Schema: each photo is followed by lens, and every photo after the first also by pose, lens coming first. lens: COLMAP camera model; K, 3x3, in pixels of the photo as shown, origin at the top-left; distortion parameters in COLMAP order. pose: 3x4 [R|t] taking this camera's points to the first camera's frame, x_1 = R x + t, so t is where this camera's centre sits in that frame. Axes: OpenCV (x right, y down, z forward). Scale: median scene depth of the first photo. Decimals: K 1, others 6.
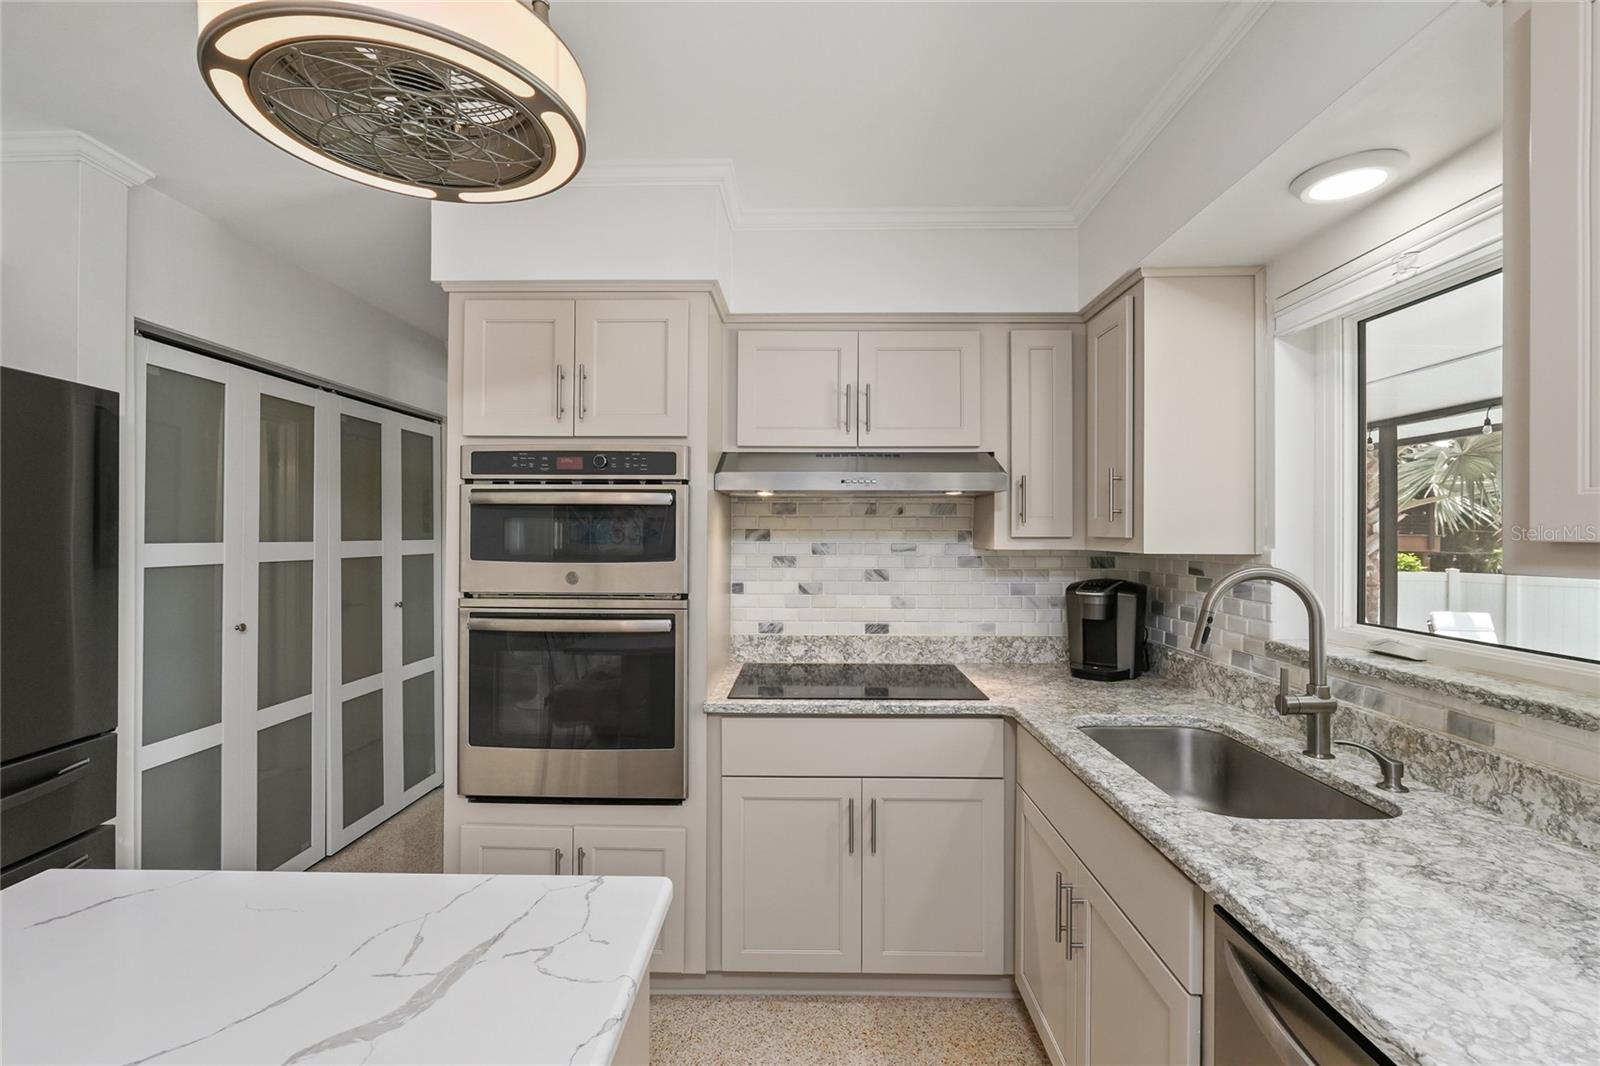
lens RADIAL K [[713.0, 0, 801.7], [0, 713.0, 531.1], [0, 0, 1]] dist [-0.004391, 0.000876]
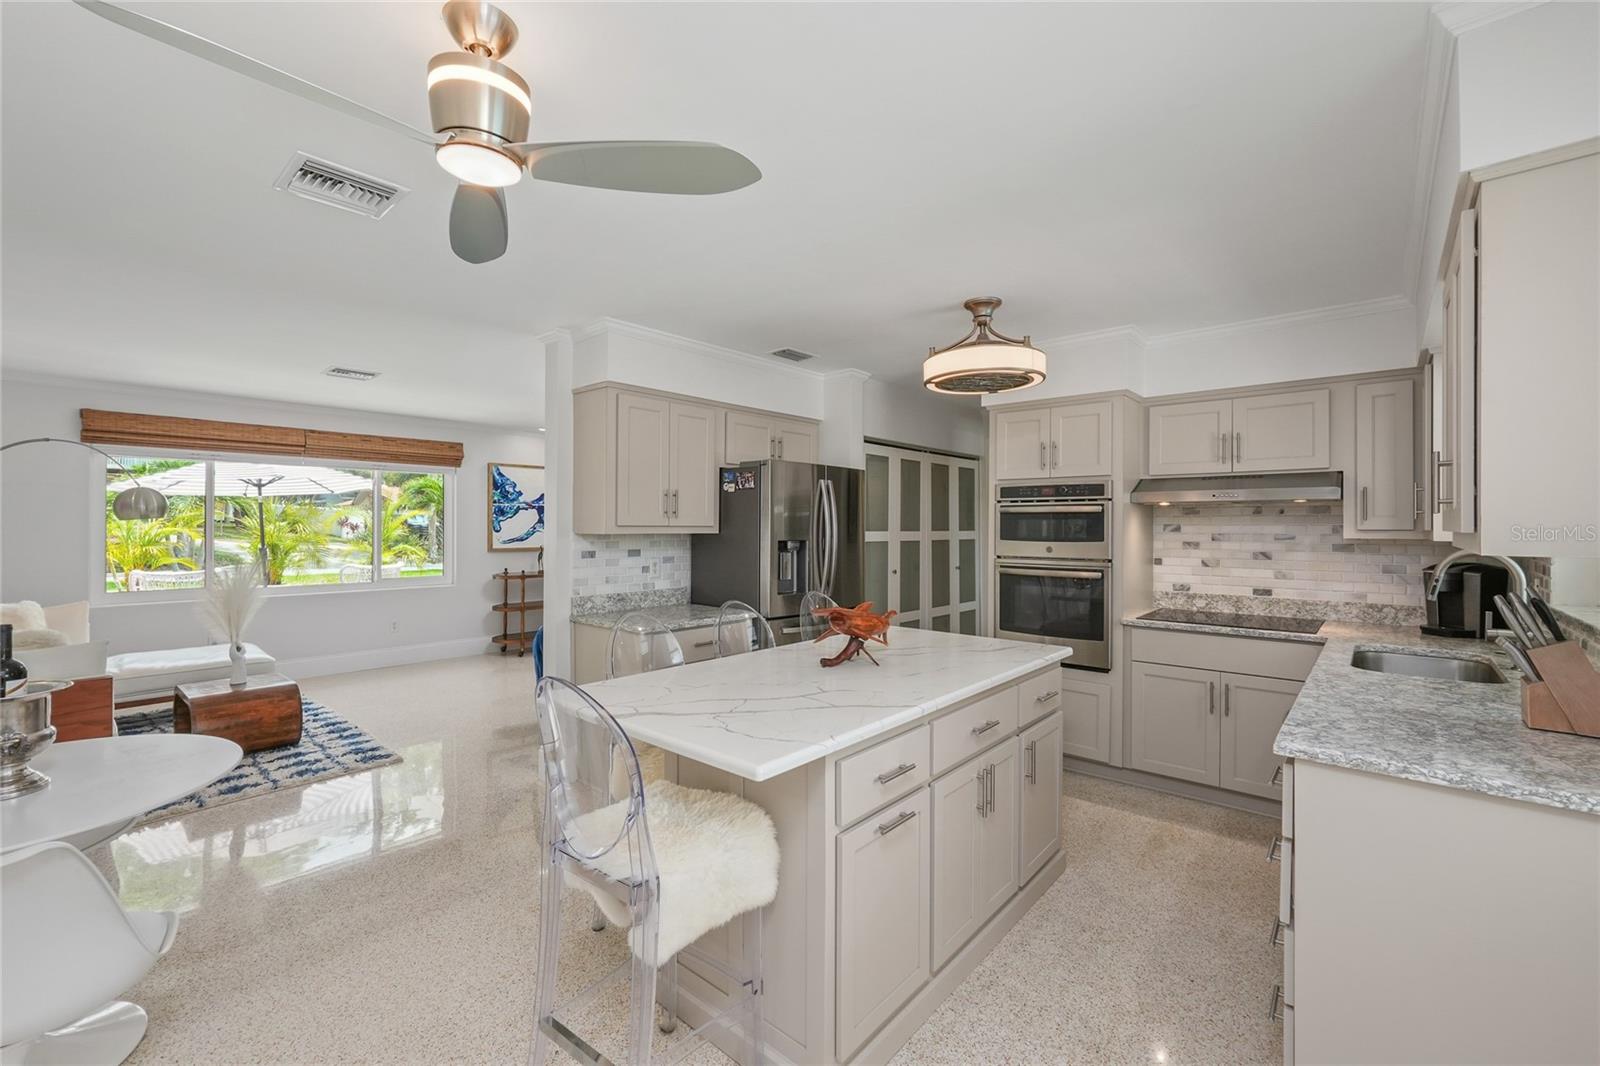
lens RADIAL K [[678.1, 0, 803.1], [0, 678.1, 525.4], [0, 0, 1]] dist [-0.001373, -0.000047]
pose [[0.763444, -0.001207, -0.645873, 0.325438], [0.002049, 0.999998, 0.000553, -0.003437], [0.645870, -0.001745, 0.763445, -0.767614]]
